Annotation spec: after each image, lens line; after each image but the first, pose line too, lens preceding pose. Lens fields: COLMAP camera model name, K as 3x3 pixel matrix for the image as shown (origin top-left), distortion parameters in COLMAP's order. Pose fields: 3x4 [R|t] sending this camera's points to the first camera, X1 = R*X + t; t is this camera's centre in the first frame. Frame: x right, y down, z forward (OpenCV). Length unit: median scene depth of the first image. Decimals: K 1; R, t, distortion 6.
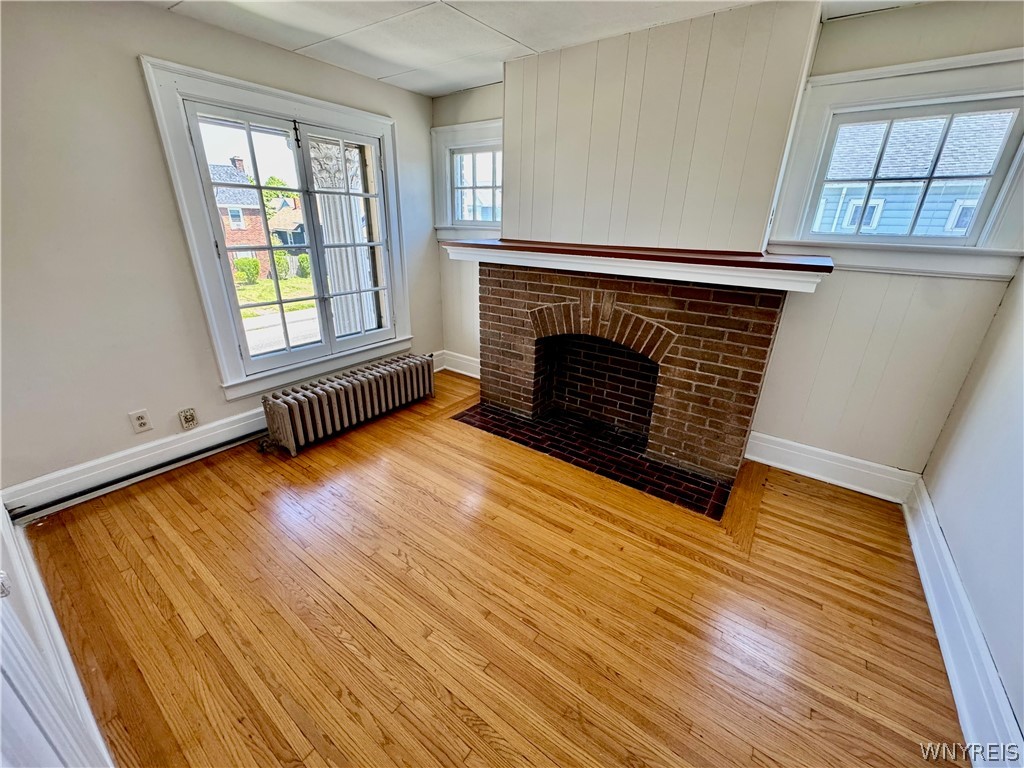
lens RADIAL K [[407.6, 0, 512.8], [0, 407.6, 386.5], [0, 0, 1]] dist [-0.004083, 0.000340]
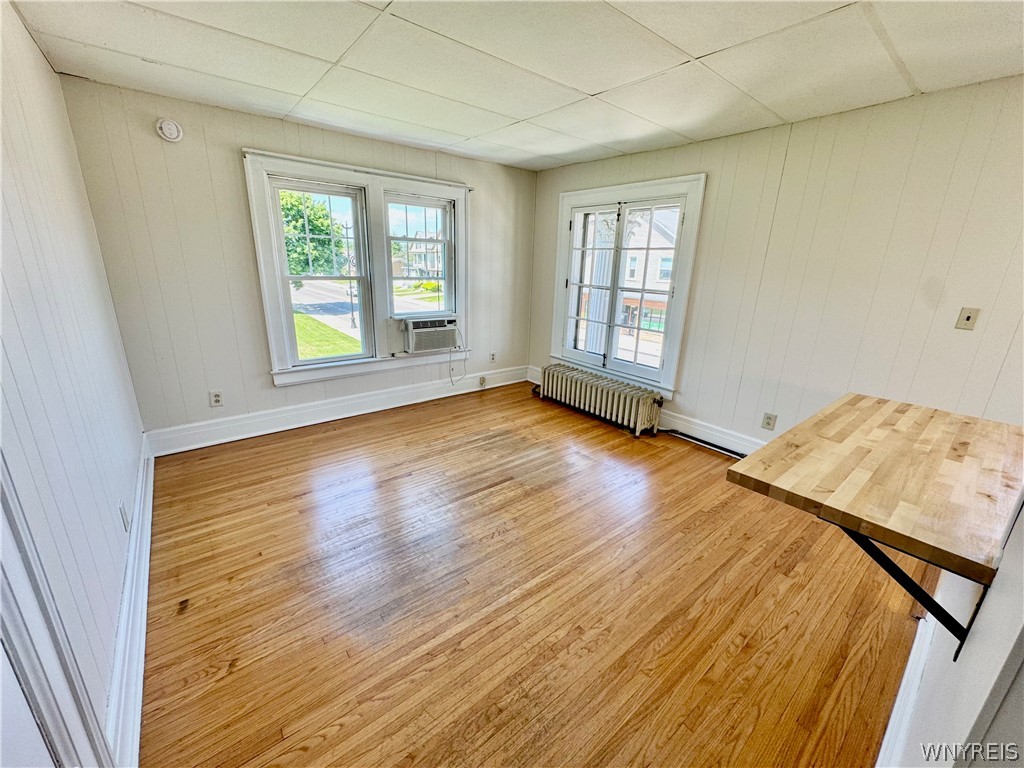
lens RADIAL K [[407.6, 0, 513.6], [0, 407.6, 381.3], [0, 0, 1]] dist [-0.004083, 0.000340]
pose [[-0.262509, 0.250552, -0.931833, 1.233194], [-0.397683, 0.851779, 0.341059, -0.529828], [0.879168, 0.460106, -0.123959, 1.323764]]
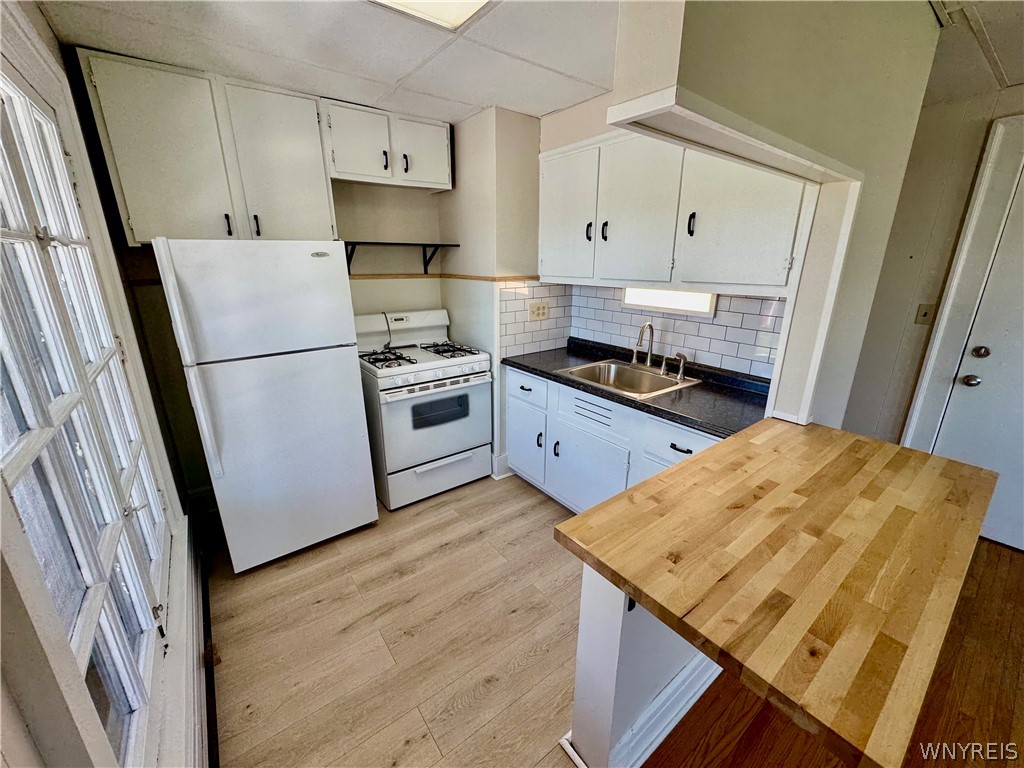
lens RADIAL K [[407.6, 0, 511.3], [0, 407.6, 385.4], [0, 0, 1]] dist [-0.004083, 0.000340]
pose [[0.297073, -0.299788, 0.906573, 0.011312], [0.367328, 0.912251, 0.181297, -0.834961], [-0.881373, 0.279151, 0.381126, 1.910120]]
